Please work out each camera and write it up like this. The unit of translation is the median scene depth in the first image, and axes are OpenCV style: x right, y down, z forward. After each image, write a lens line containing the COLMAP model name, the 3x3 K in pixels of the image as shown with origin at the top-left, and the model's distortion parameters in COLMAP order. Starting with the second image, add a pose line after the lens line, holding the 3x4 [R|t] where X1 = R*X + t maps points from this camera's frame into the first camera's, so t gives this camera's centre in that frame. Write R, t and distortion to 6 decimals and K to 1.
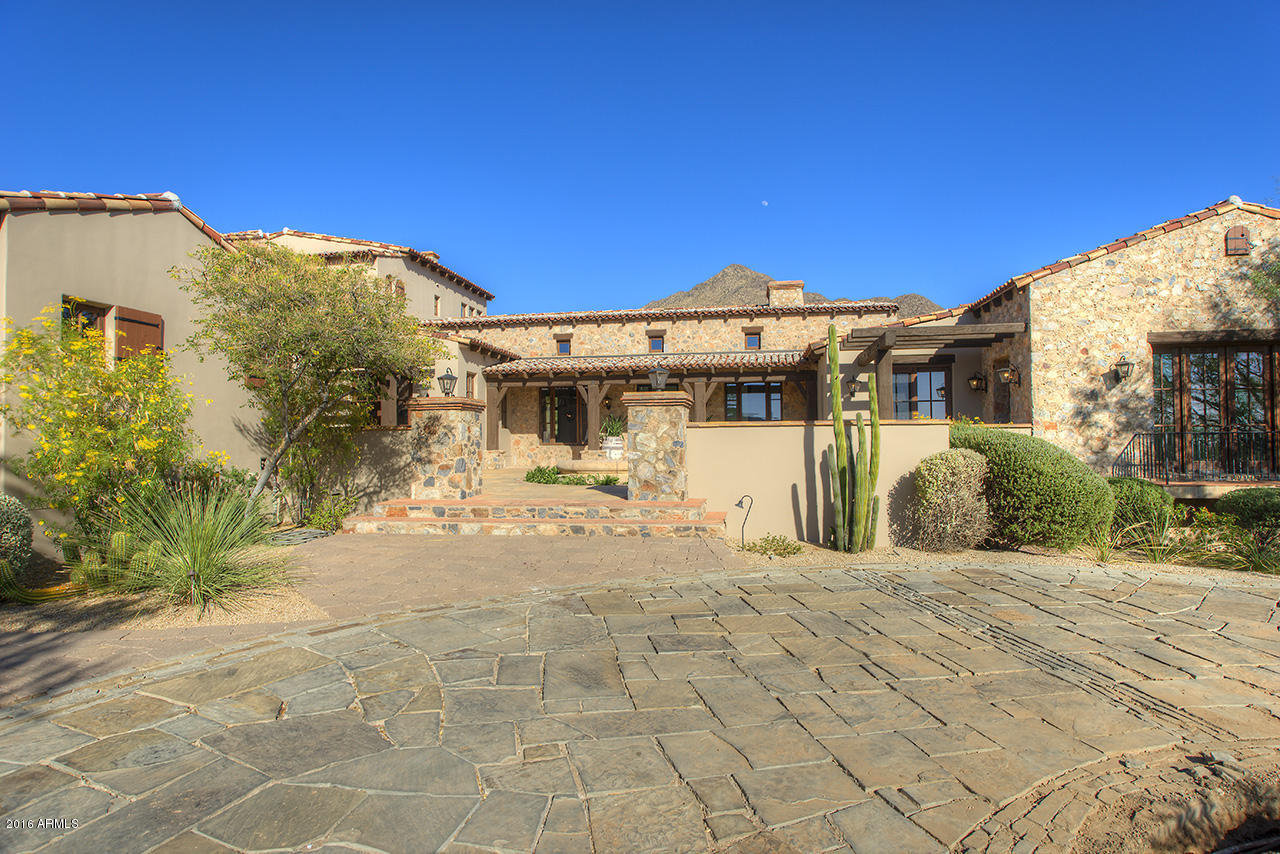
lens RADIAL K [[679.8, 0, 638.6], [0, 679.8, 424.5], [0, 0, 1]] dist [-0.062161, 0.034495]
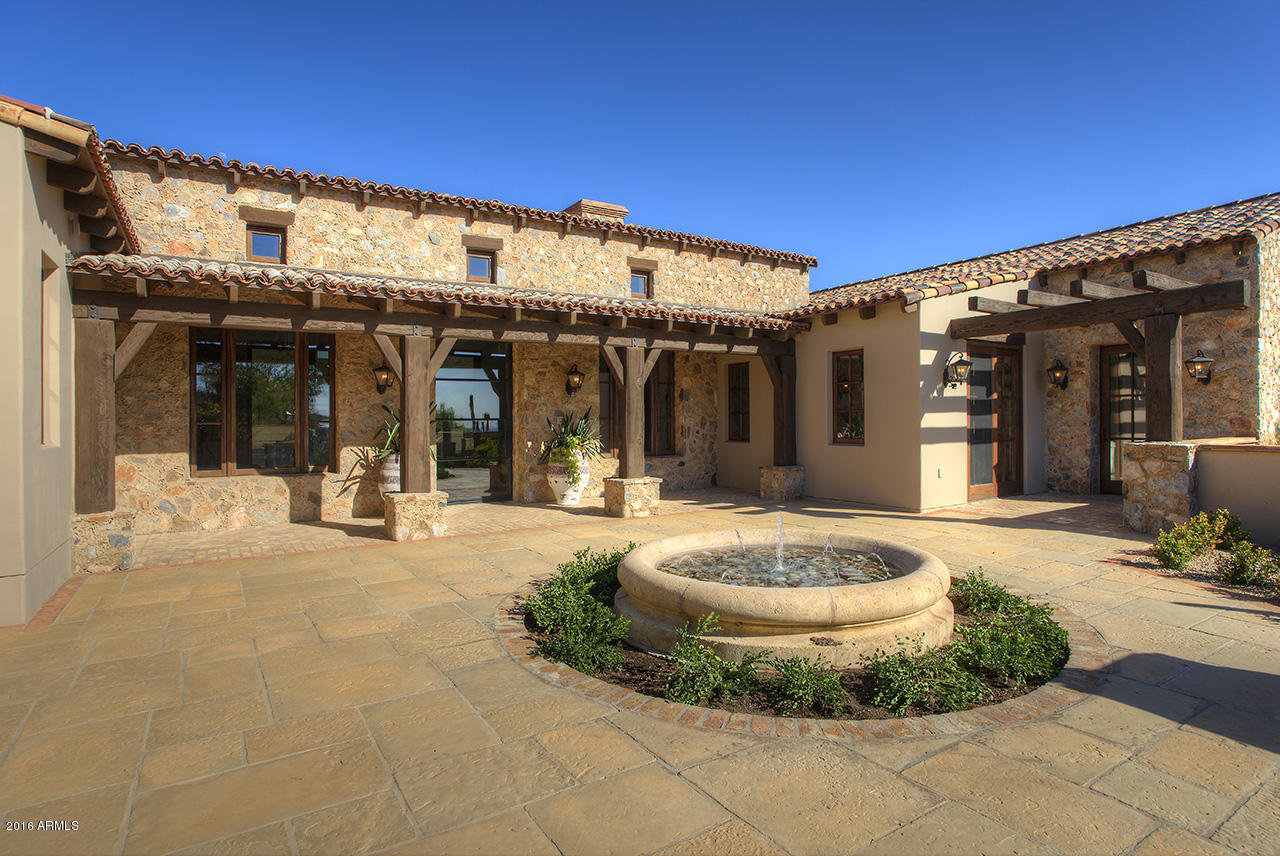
lens RADIAL K [[679.8, 0, 638.6], [0, 679.8, 425.5], [0, 0, 1]] dist [-0.062161, 0.034495]
pose [[0.736357, -0.005455, 0.676572, -0.225811], [-0.006149, 0.999872, 0.014753, -0.008566], [-0.676566, -0.015024, 0.736229, 0.551134]]
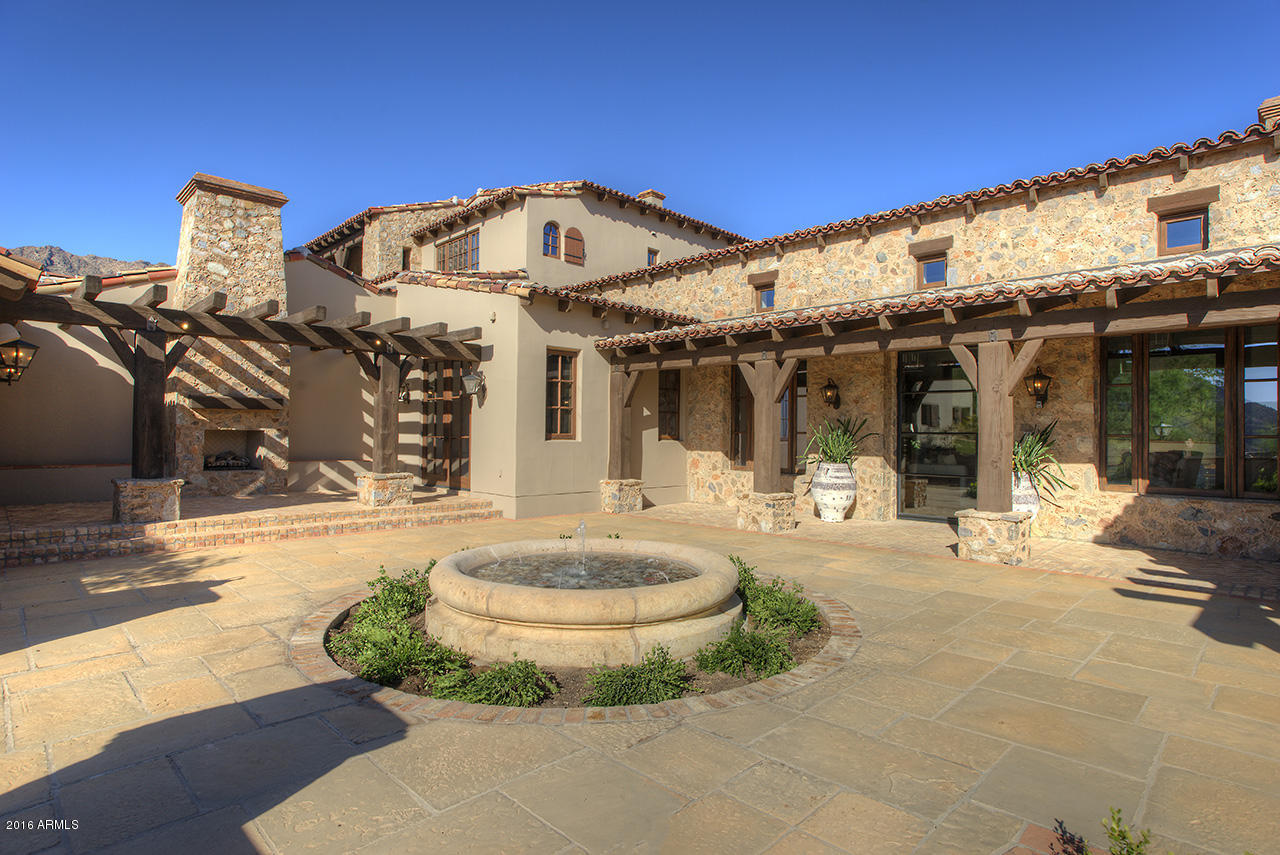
lens RADIAL K [[679.8, 0, 638.6], [0, 679.8, 425.0], [0, 0, 1]] dist [-0.062161, 0.034495]
pose [[0.813115, 0.009912, -0.582019, 0.132742], [-0.003846, 0.999925, 0.011657, -0.015192], [0.582091, -0.007240, 0.813092, 0.497746]]
